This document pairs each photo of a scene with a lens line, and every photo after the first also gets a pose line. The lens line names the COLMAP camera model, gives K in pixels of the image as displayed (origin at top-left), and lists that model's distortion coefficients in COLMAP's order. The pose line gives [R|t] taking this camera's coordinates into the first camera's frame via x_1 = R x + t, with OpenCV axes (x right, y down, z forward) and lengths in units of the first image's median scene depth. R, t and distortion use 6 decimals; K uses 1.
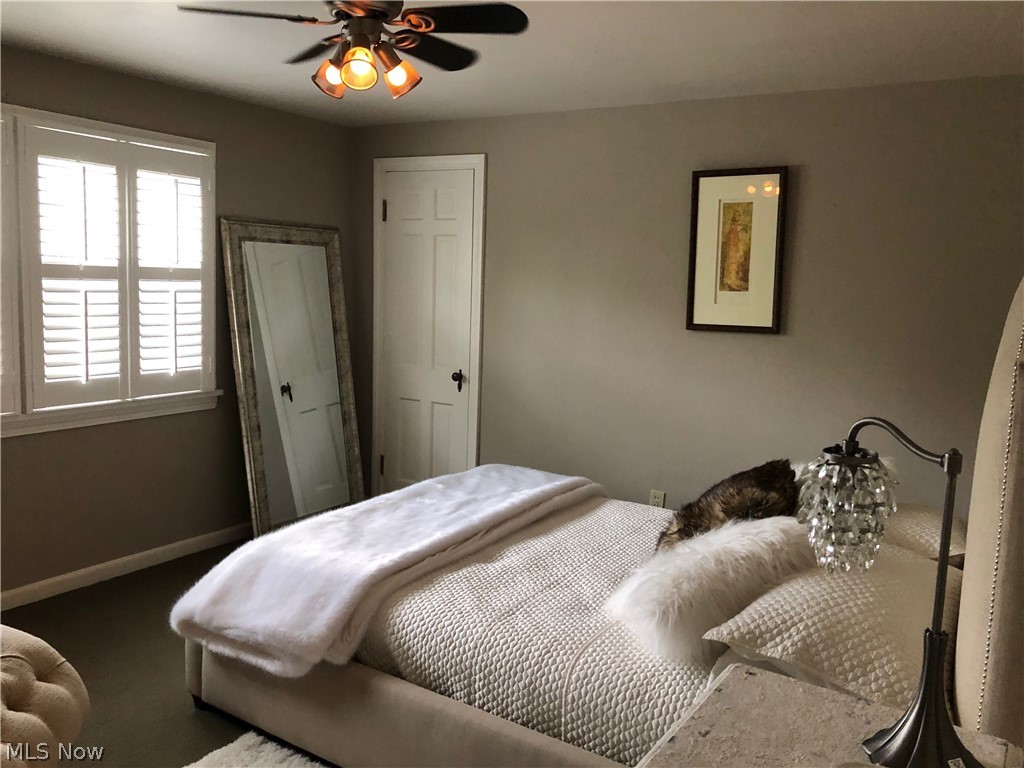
lens RADIAL K [[836.9, 0, 507.5], [0, 836.9, 381.8], [0, 0, 1]] dist [0.016347, -0.006790]
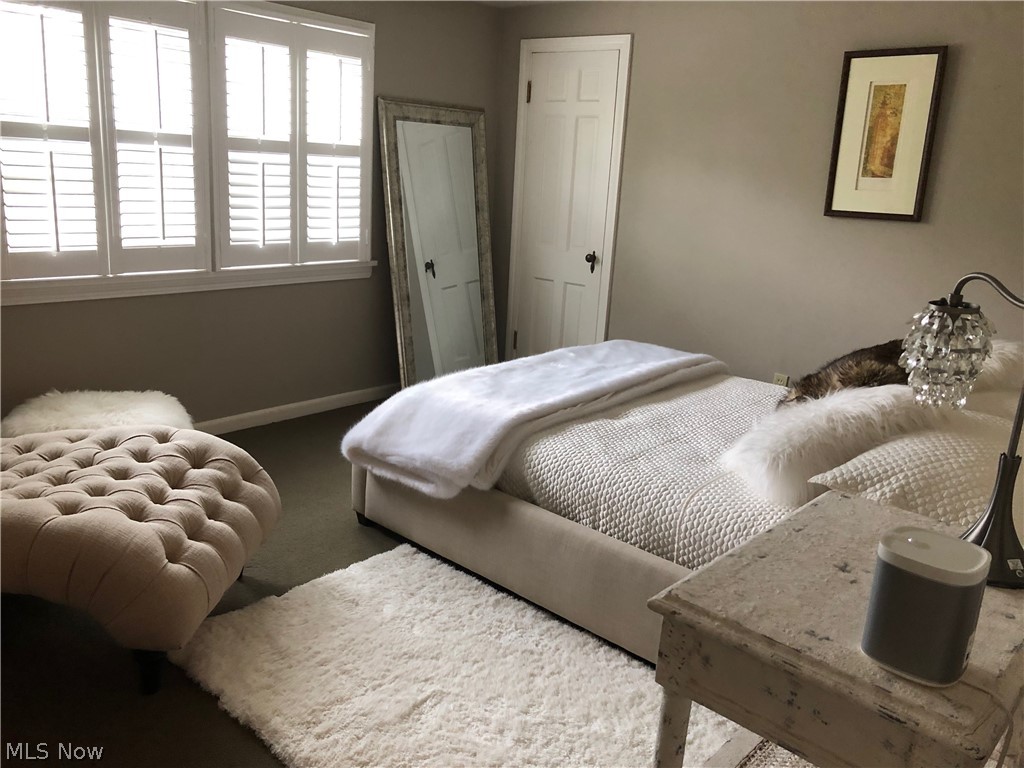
lens RADIAL K [[836.9, 0, 507.5], [0, 836.9, 381.8], [0, 0, 1]] dist [0.016347, -0.006790]
pose [[0.987993, 0.057411, -0.143432, -0.007683], [-0.039217, 0.991178, 0.126602, 0.033699], [0.149435, -0.119457, 0.981529, -0.103890]]
